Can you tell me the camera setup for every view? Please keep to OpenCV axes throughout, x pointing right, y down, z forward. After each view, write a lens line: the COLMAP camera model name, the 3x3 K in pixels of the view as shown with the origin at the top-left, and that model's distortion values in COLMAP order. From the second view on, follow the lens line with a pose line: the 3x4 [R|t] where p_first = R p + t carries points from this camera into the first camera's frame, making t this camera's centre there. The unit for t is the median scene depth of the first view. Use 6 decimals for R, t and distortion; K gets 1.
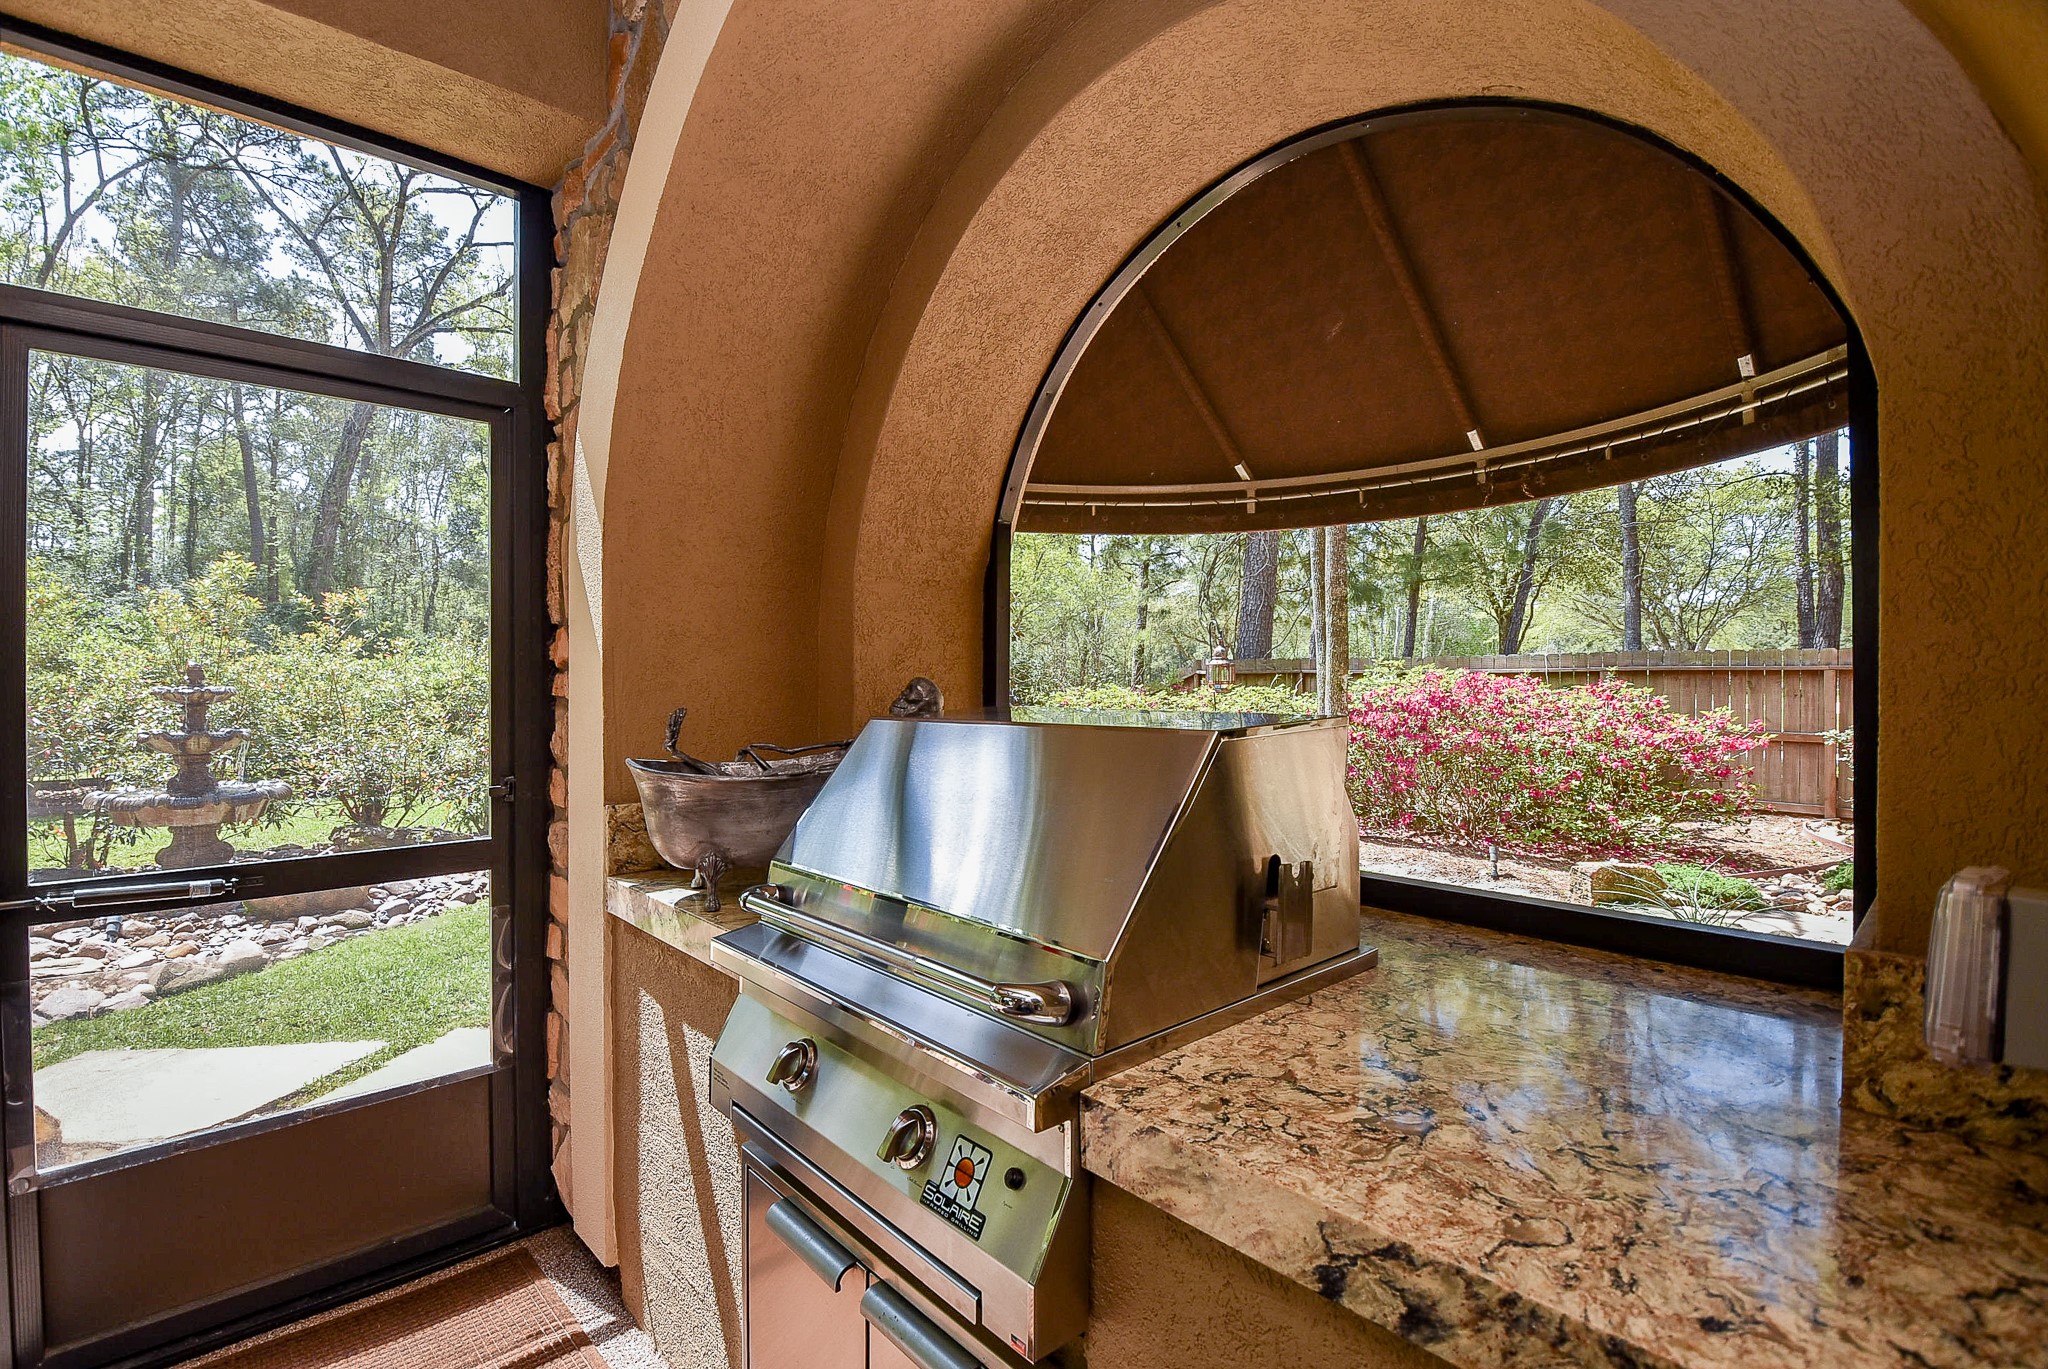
lens RADIAL K [[923.9, 0, 1025.2], [0, 923.9, 698.4], [0, 0, 1]] dist [-0.014934, -0.001100]
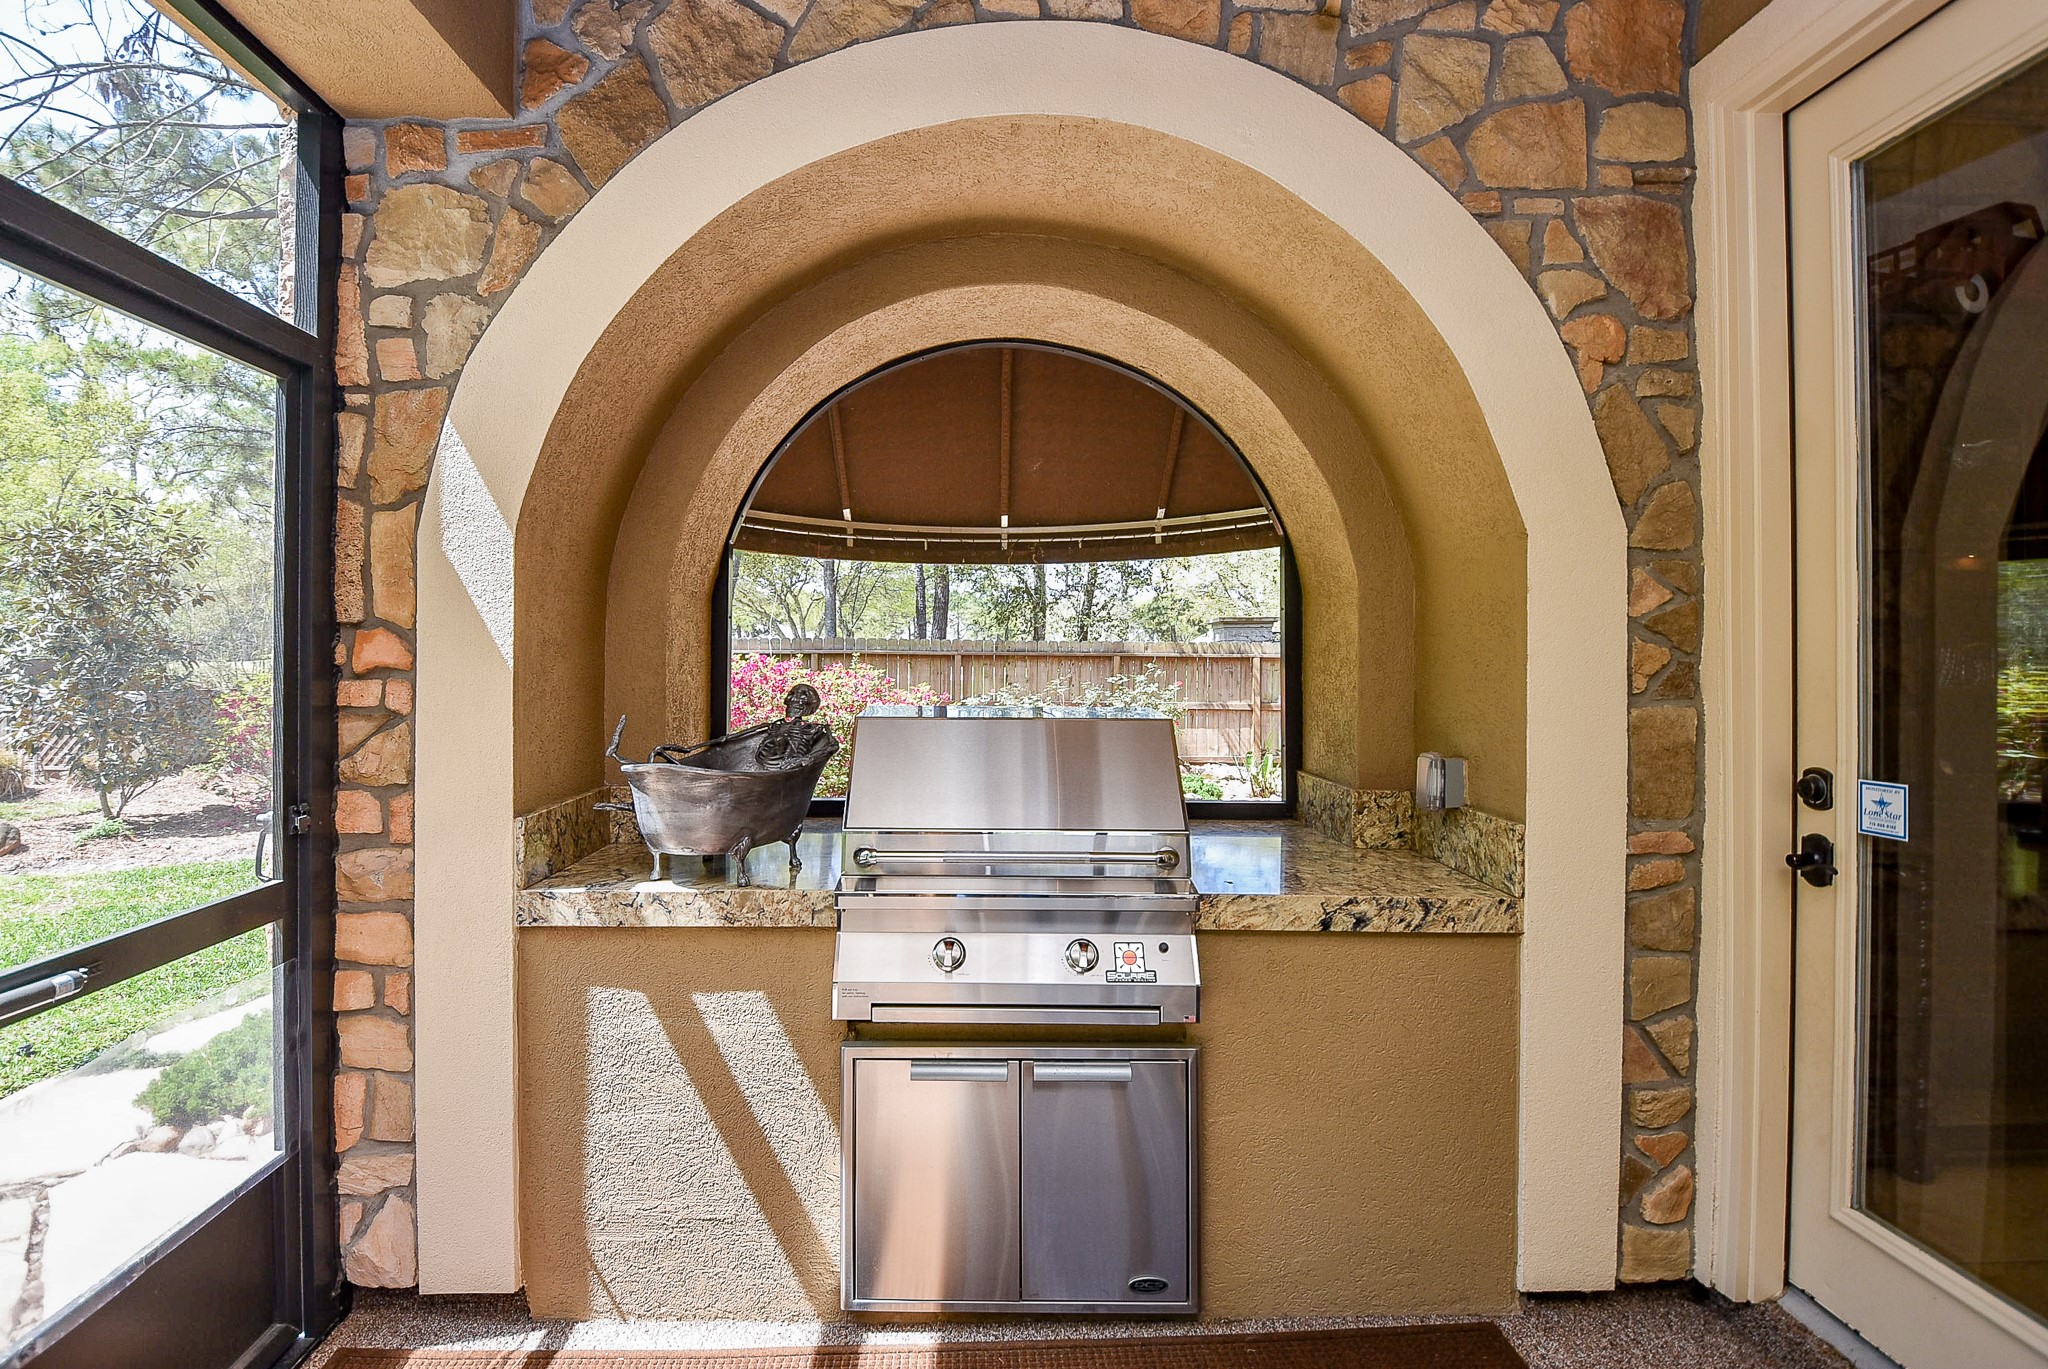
lens RADIAL K [[923.9, 0, 1012.1], [0, 923.9, 672.4], [0, 0, 1]] dist [-0.014934, -0.001100]
pose [[0.669871, -0.000954, 0.742477, -0.752158], [0.001329, 0.999999, 0.000086, -0.033710], [-0.742476, 0.000929, 0.669872, -0.042060]]
